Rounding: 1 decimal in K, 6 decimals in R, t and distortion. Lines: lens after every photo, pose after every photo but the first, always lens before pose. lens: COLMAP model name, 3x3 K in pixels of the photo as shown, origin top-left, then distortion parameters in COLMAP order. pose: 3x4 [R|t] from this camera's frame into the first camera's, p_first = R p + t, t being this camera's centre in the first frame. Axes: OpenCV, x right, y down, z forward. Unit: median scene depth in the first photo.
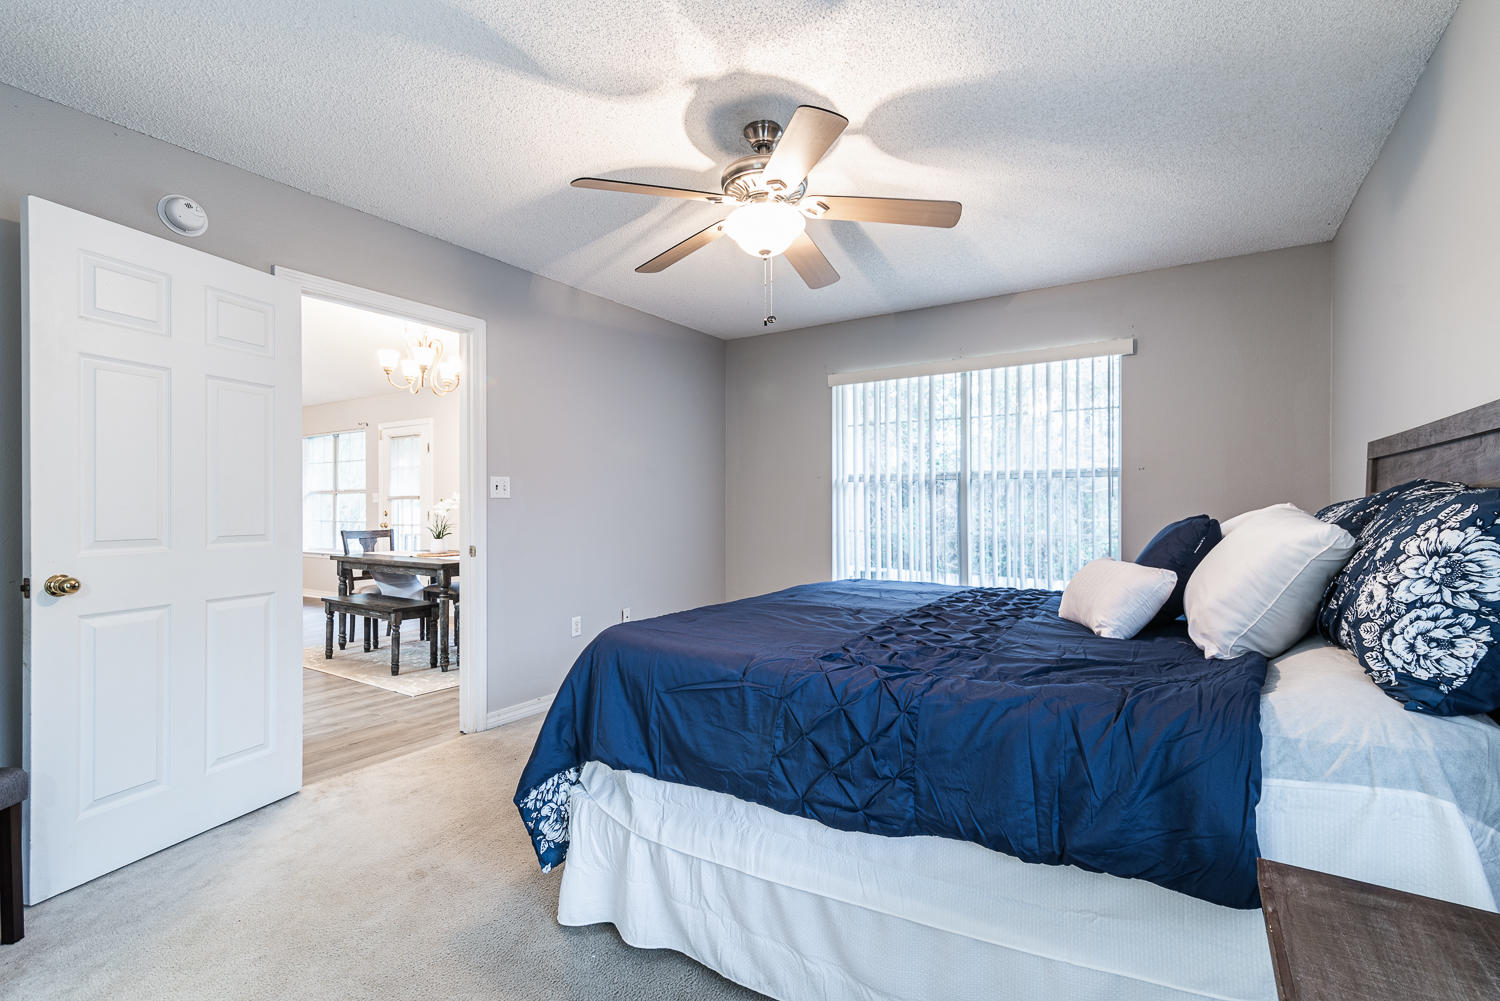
lens RADIAL K [[686.1, 0, 764.1], [0, 686.1, 499.6], [0, 0, 1]] dist [0.014026, -0.001479]
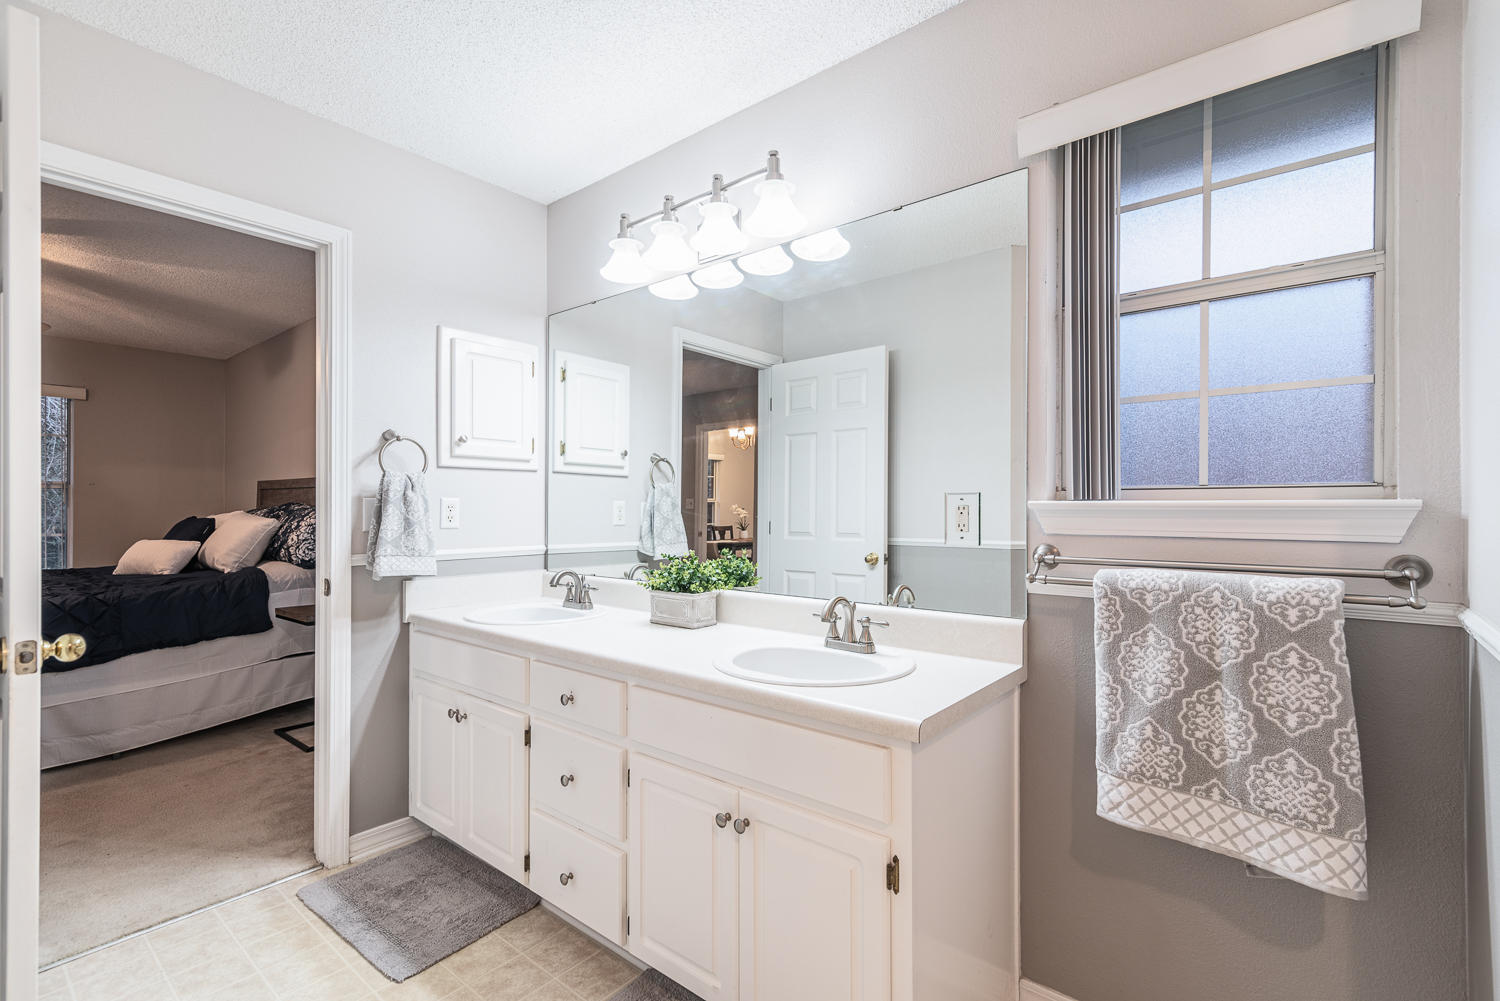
lens RADIAL K [[686.1, 0, 750.2], [0, 686.1, 505.9], [0, 0, 1]] dist [0.014026, -0.001479]
pose [[0.140224, 0.001280, 0.990119, -1.977300], [-0.006969, 0.999976, -0.000306, -0.032225], [-0.990095, -0.006857, 0.140229, -1.545576]]
